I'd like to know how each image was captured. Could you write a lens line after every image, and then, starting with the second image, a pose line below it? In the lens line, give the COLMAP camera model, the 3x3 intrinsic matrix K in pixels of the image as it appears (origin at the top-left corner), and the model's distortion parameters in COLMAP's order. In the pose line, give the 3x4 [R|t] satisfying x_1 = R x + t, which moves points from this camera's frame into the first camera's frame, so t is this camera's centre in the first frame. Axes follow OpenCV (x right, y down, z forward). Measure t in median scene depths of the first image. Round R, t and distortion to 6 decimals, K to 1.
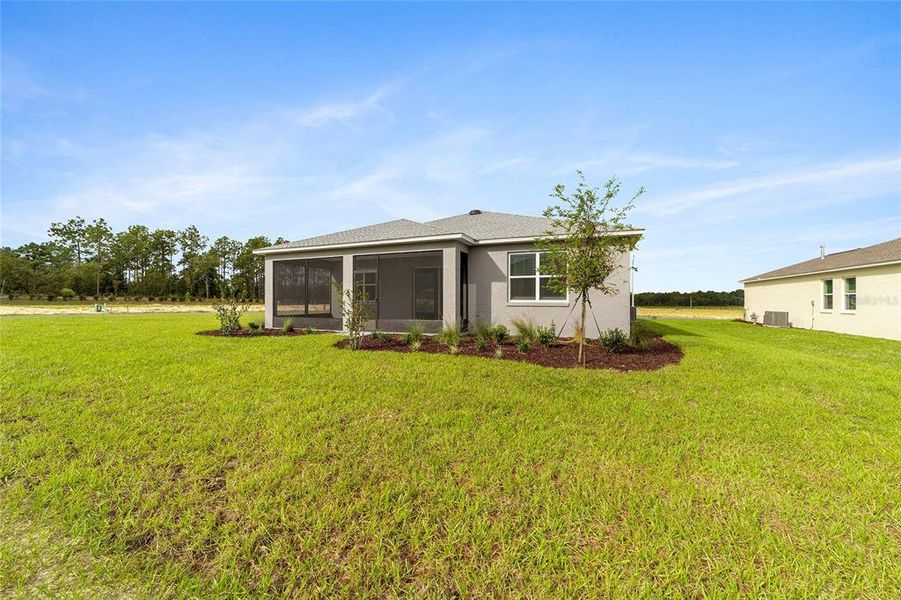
lens RADIAL K [[347.5, 0, 448.9], [0, 347.5, 302.1], [0, 0, 1]] dist [-0.018339, 0.010529]
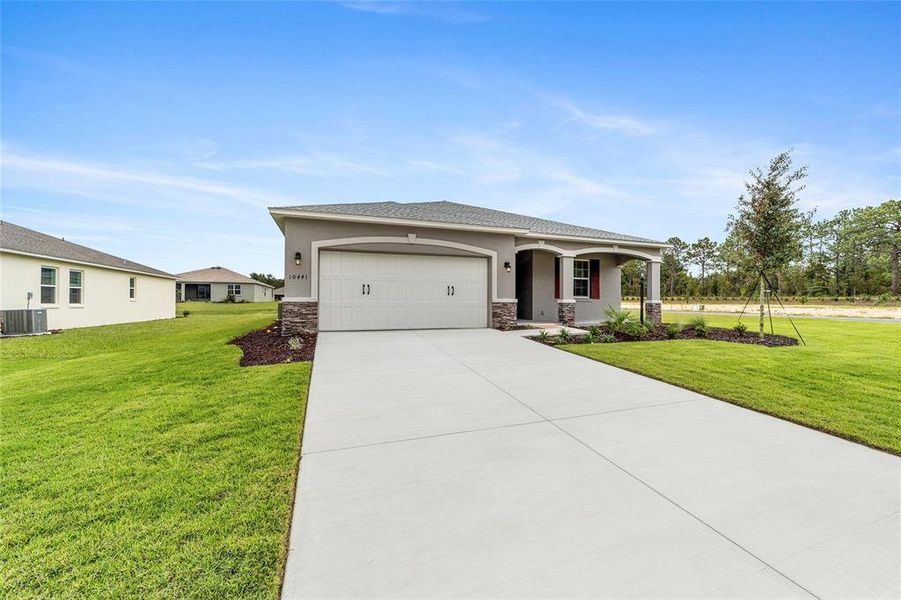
lens RADIAL K [[347.5, 0, 448.9], [0, 347.5, 302.1], [0, 0, 1]] dist [-0.018339, 0.010529]
pose [[-0.727651, -0.003915, -0.685936, 0.987266], [-0.003571, 0.999992, -0.001920, 0.014902], [0.685938, 0.001052, -0.727659, 2.293022]]
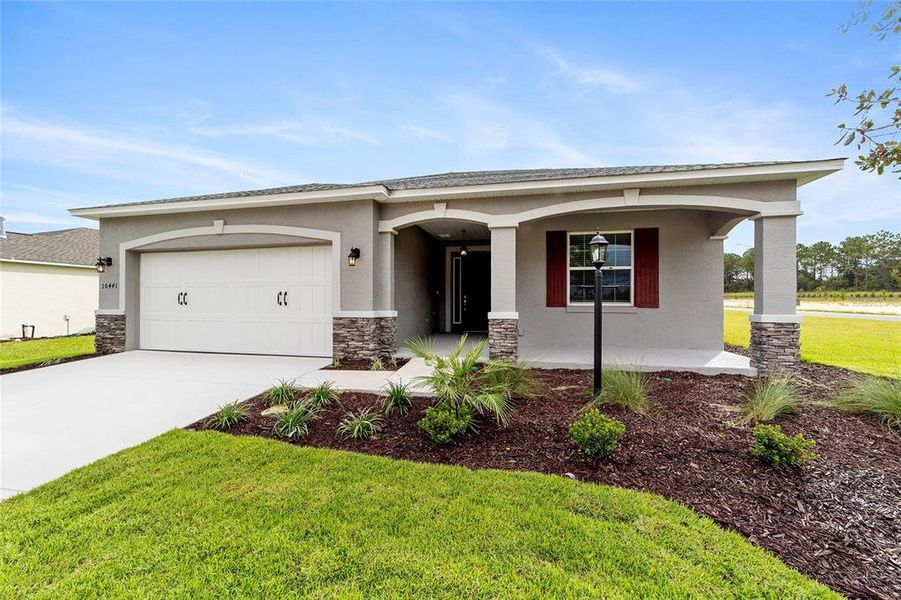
lens RADIAL K [[347.5, 0, 448.9], [0, 347.5, 302.1], [0, 0, 1]] dist [-0.018339, 0.010529]
pose [[-0.980854, -0.000473, -0.194746, 0.453610], [-0.001558, 0.999984, 0.005419, -0.004760], [0.194740, 0.005619, -0.980839, 2.286237]]
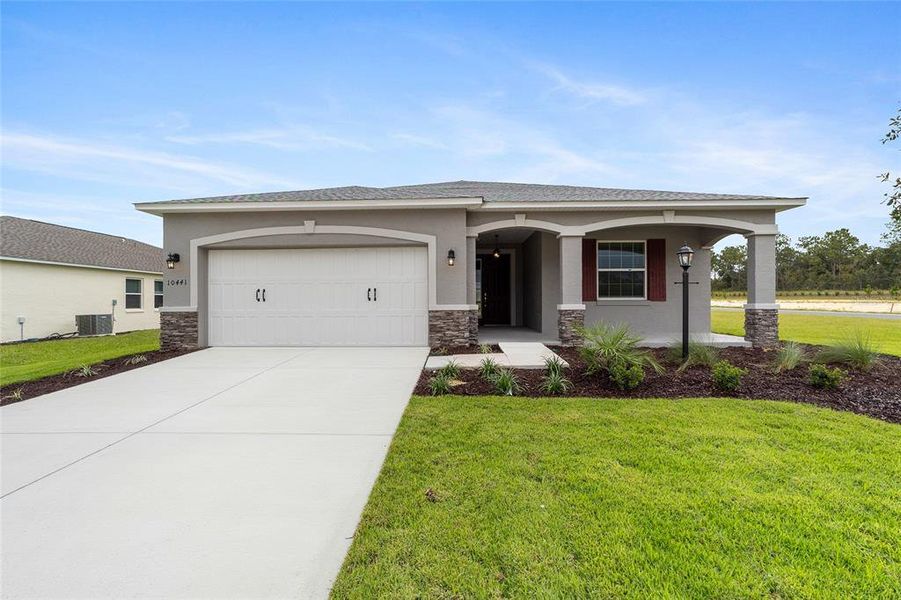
lens RADIAL K [[347.5, 0, 448.9], [0, 347.5, 302.1], [0, 0, 1]] dist [-0.018339, 0.010529]
pose [[-0.927476, 0.005778, -0.373839, 0.640747], [0.004837, 0.999982, 0.003454, 0.002251], [0.373852, 0.001396, -0.927487, 2.298789]]
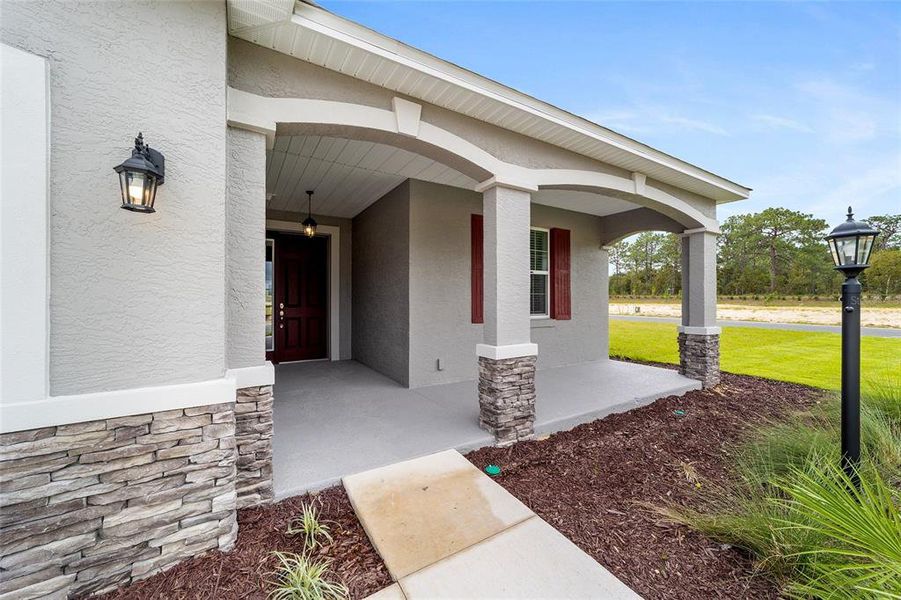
lens RADIAL K [[344.8, 0, 445.3], [0, 344.8, 300.3], [0, 0, 1]] dist [-0.017937, 0.010273]
pose [[-0.578507, 0.001407, -0.815676, 0.507789], [0.000109, 0.999999, 0.001648, -0.017455], [0.815678, 0.000864, -0.578506, 2.027647]]
